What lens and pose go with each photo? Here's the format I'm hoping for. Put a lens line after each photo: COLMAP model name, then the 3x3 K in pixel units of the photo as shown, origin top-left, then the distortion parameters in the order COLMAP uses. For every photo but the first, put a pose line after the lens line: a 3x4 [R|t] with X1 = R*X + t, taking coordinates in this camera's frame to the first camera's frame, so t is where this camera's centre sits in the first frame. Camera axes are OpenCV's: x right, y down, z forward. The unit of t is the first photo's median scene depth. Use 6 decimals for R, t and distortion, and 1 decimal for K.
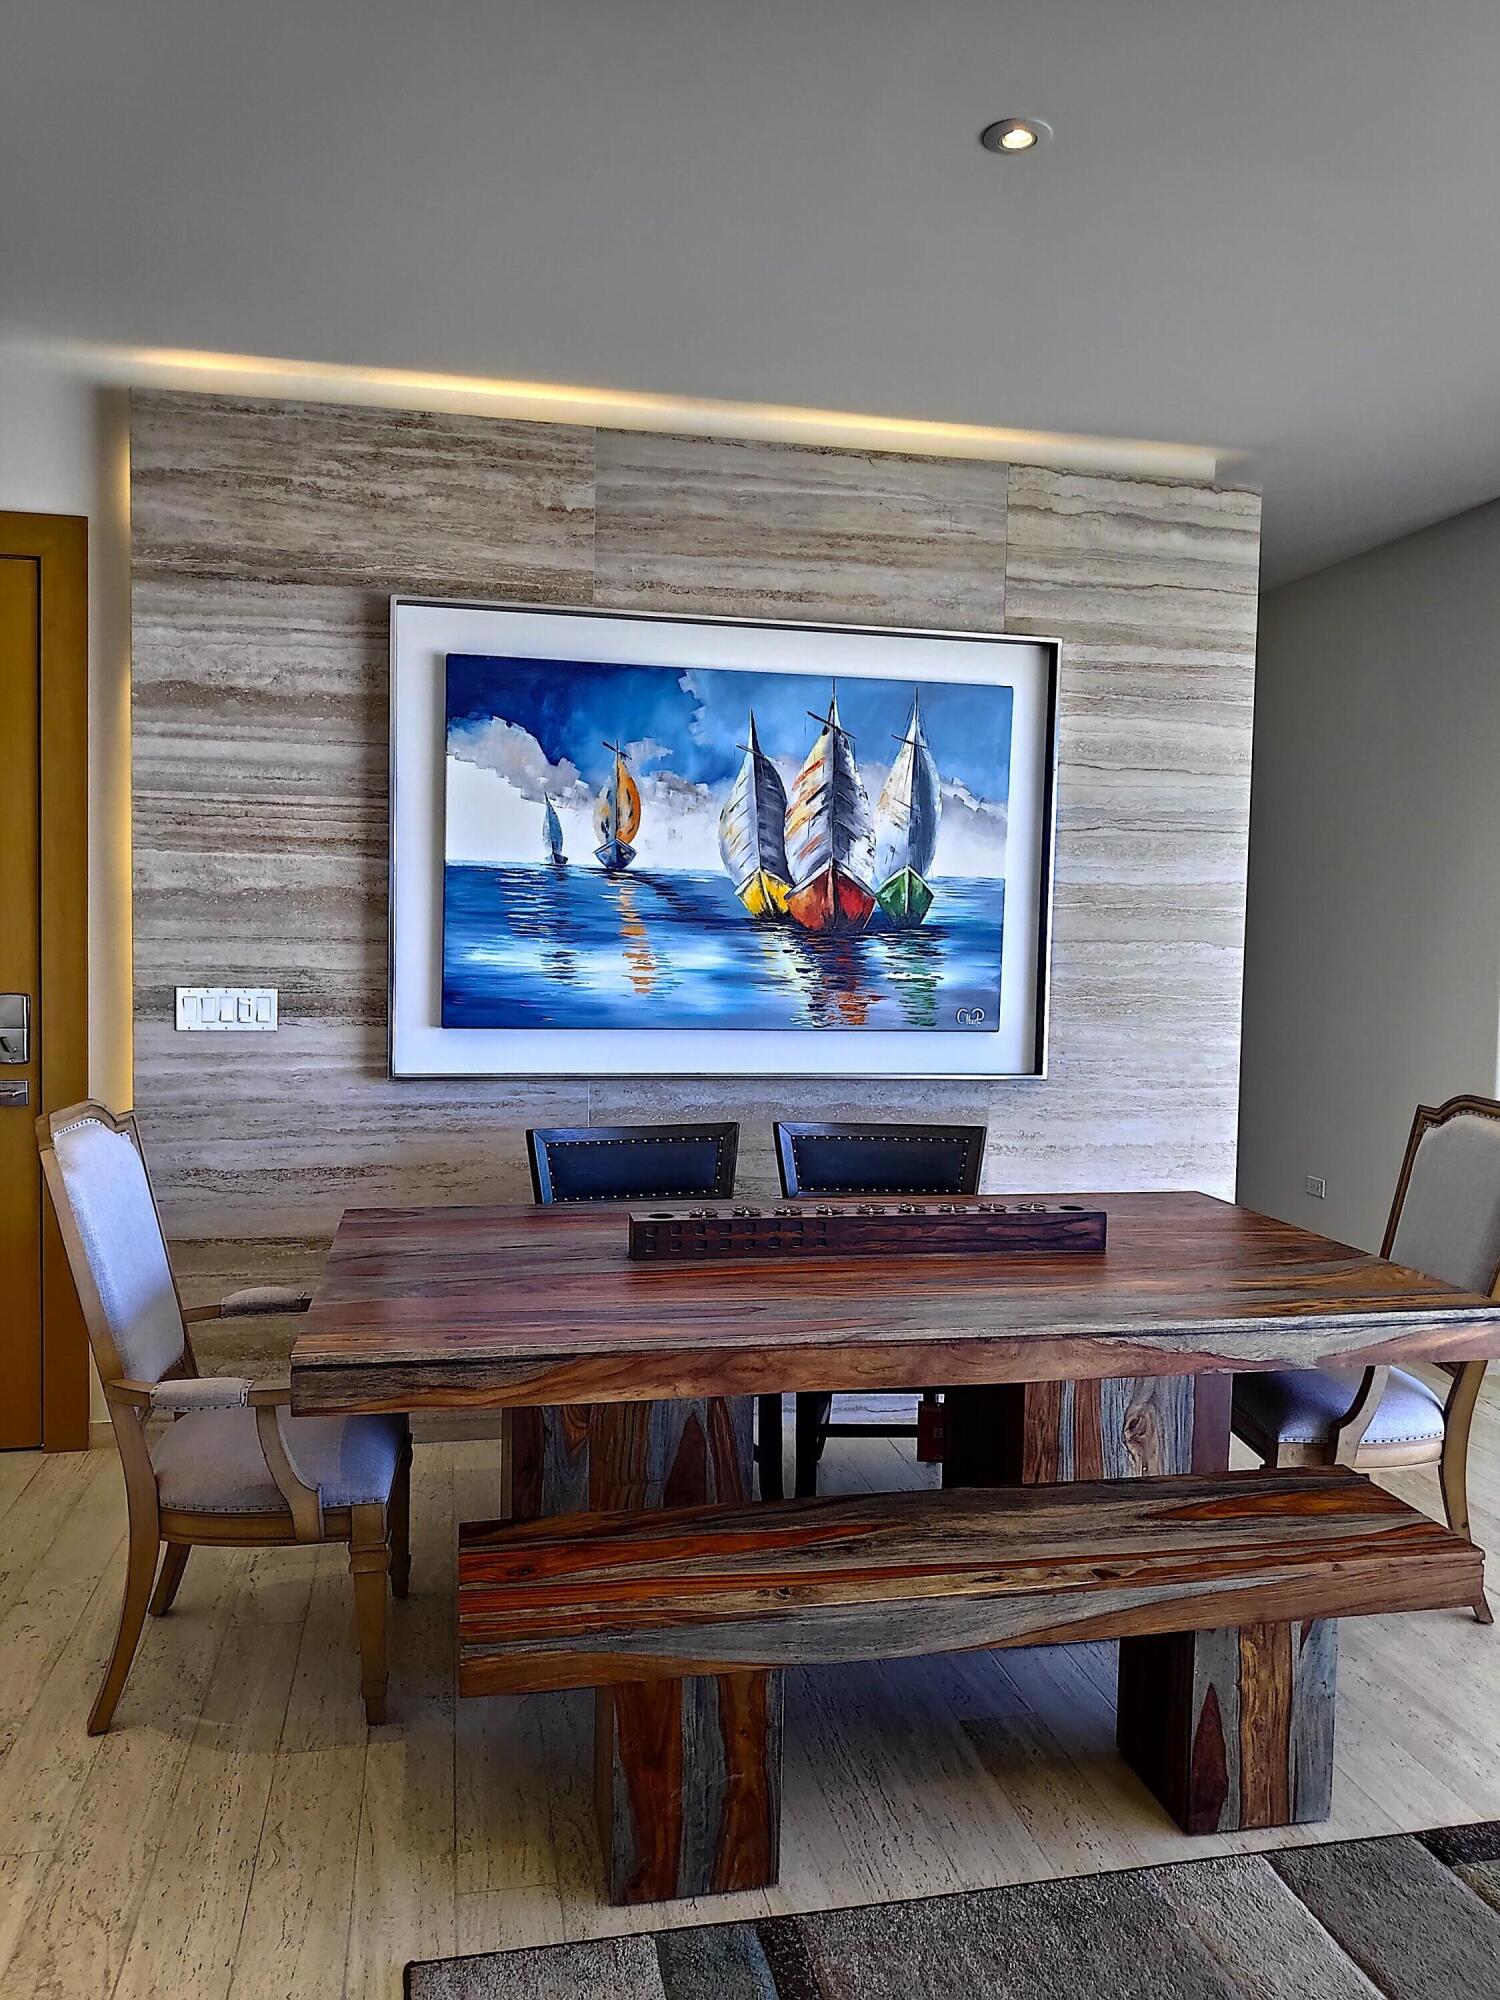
lens RADIAL K [[1466.6, 0, 750.0], [0, 1466.6, 1000.0], [0, 0, 1]] dist [0.062017, -0.097589]
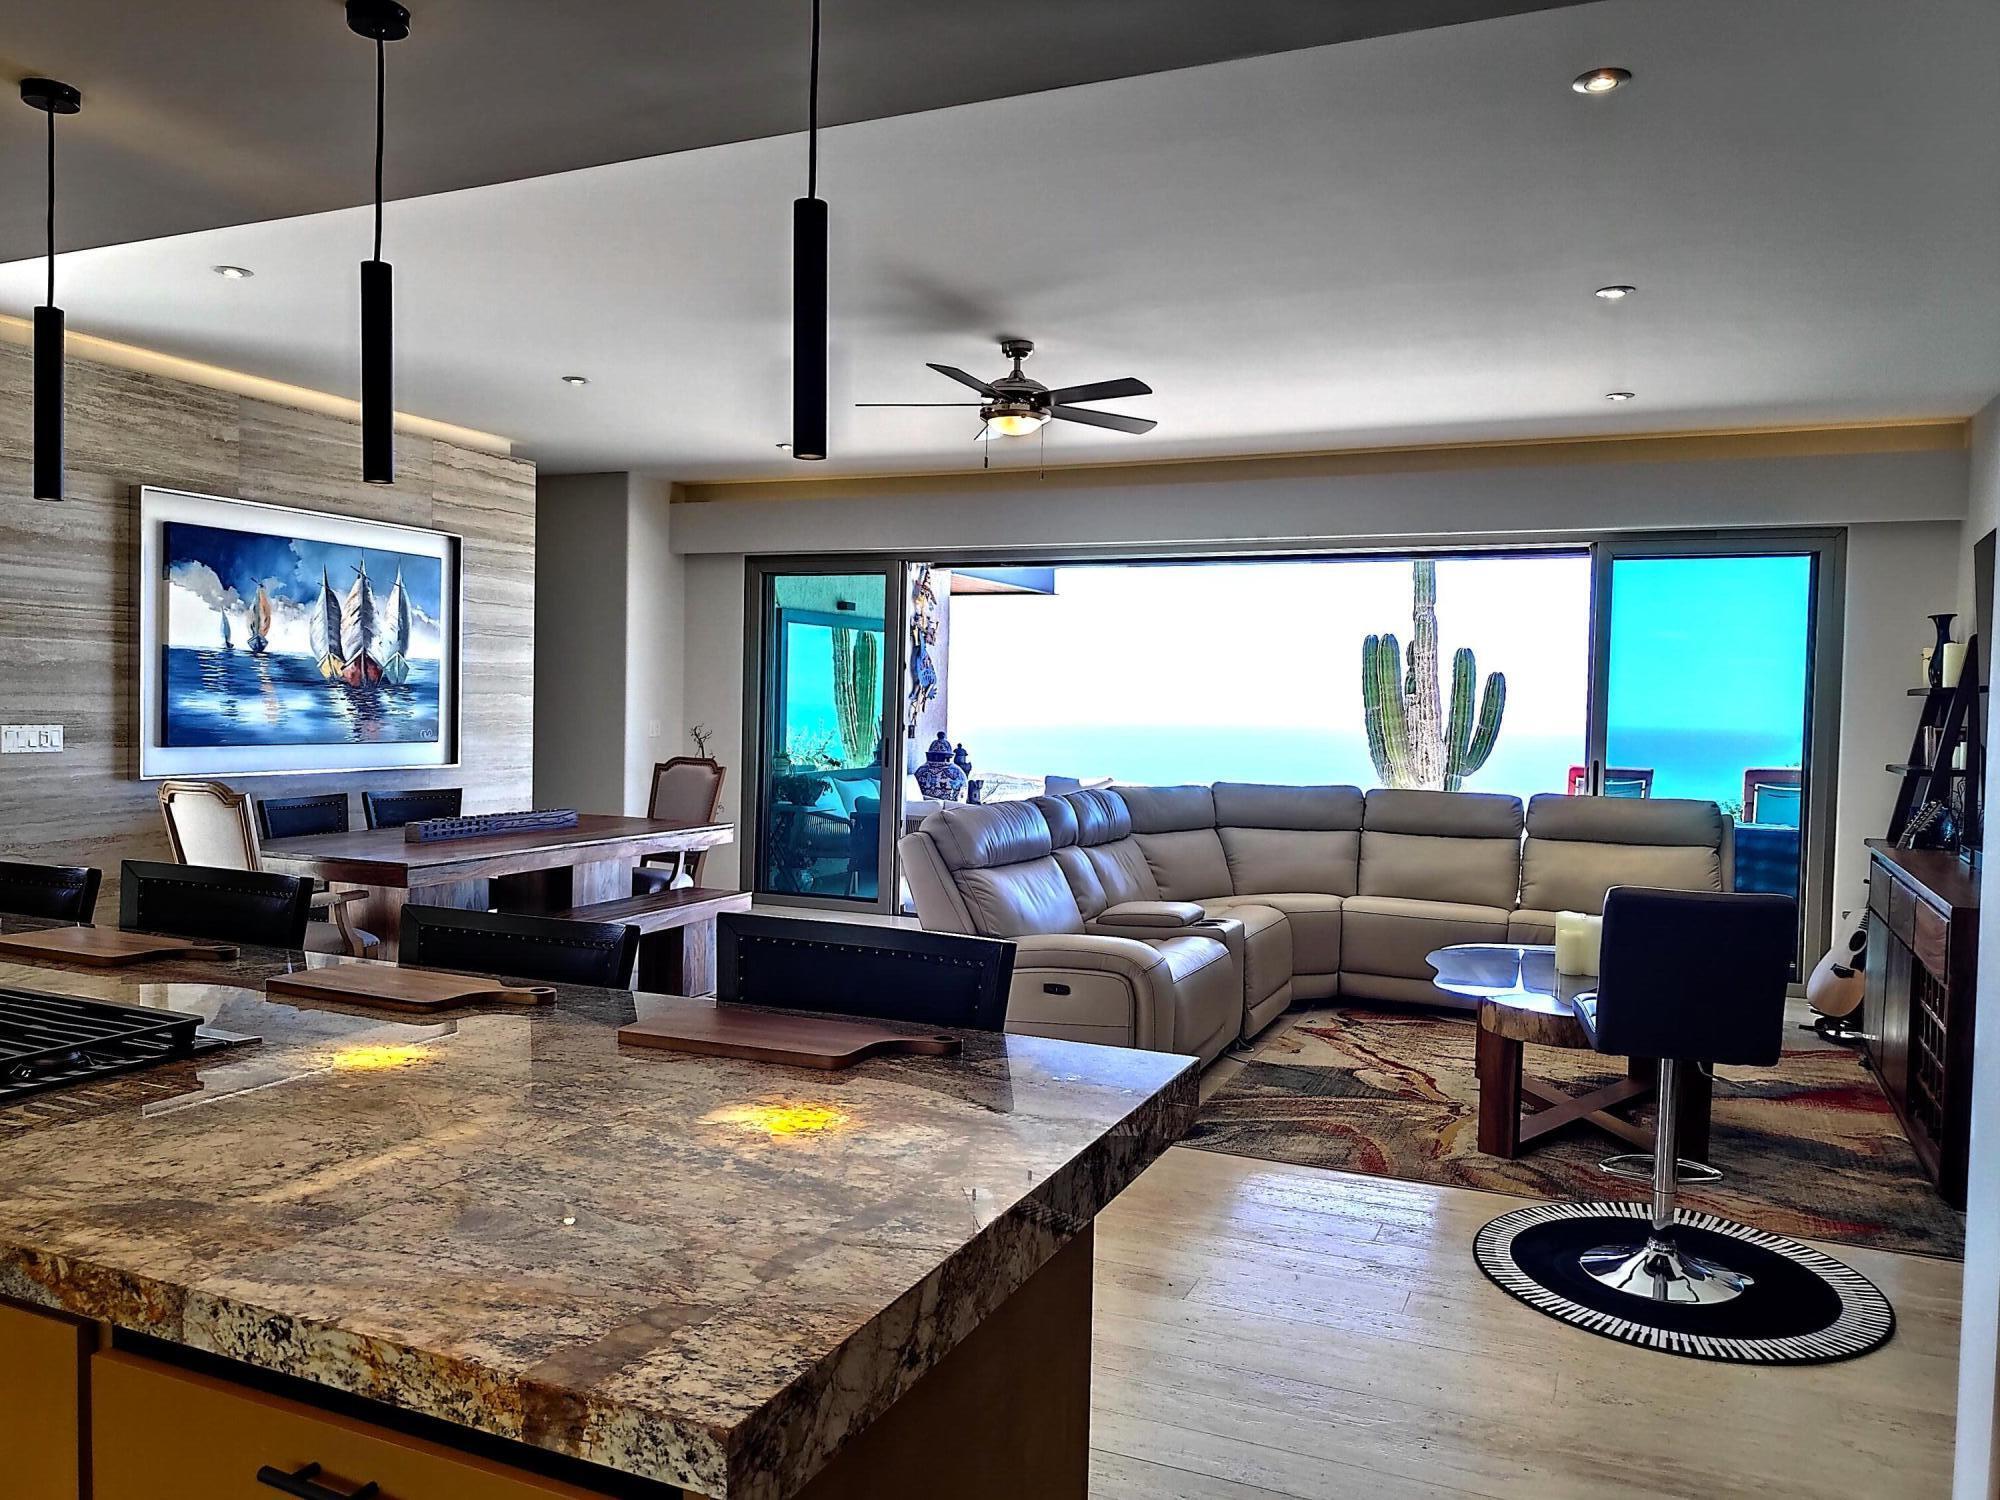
lens RADIAL K [[1466.6, 0, 1000.0], [0, 1466.6, 750.0], [0, 0, 1]] dist [0.062017, -0.097589]
pose [[0.579768, -0.034781, 0.814039, -1.001051], [0.034729, 0.999235, 0.017959, 0.024667], [-0.814041, 0.017859, 0.580533, -0.707412]]
